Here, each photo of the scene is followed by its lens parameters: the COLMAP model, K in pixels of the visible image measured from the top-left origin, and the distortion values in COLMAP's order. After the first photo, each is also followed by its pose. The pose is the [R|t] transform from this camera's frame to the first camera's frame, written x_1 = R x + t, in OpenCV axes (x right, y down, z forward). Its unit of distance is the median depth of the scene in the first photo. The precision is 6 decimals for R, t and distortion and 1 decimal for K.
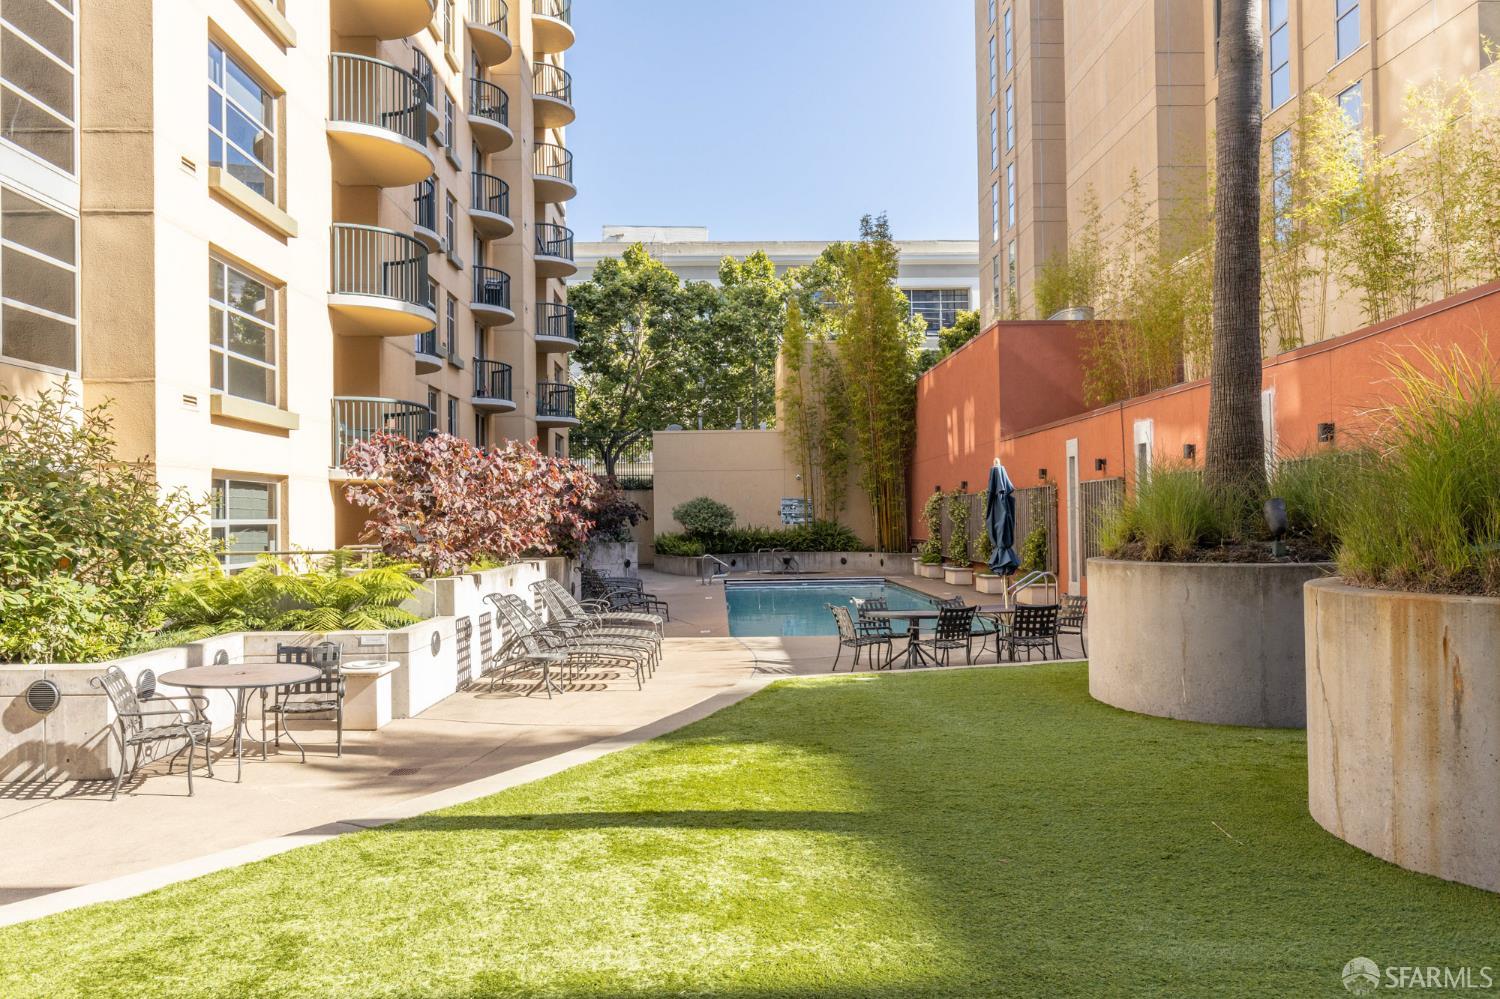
lens RADIAL K [[1025.3, 0, 749.7], [0, 1025.3, 503.1], [0, 0, 1]] dist [-0.000790, 0.001926]
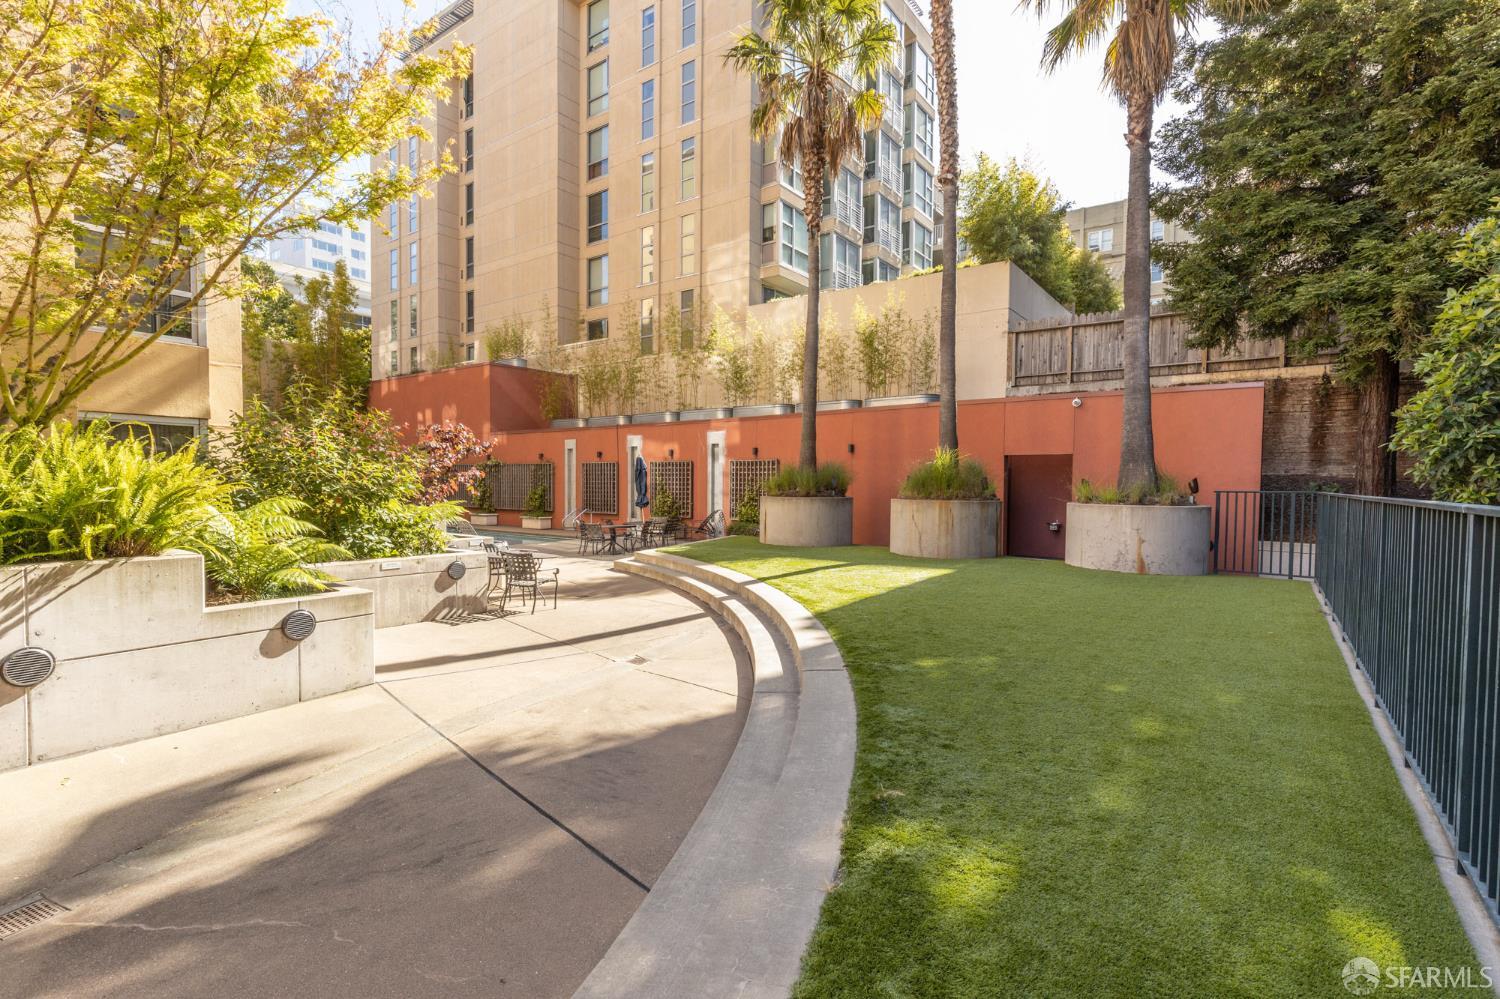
lens RADIAL K [[710.6, 0, 749.9], [0, 710.6, 503.0], [0, 0, 1]] dist [-0.000771, -0.000071]
pose [[0.614422, -0.003789, 0.788968, -1.069288], [-0.030146, 0.999145, 0.028276, 0.014487], [-0.788401, -0.041158, 0.613783, -0.134392]]
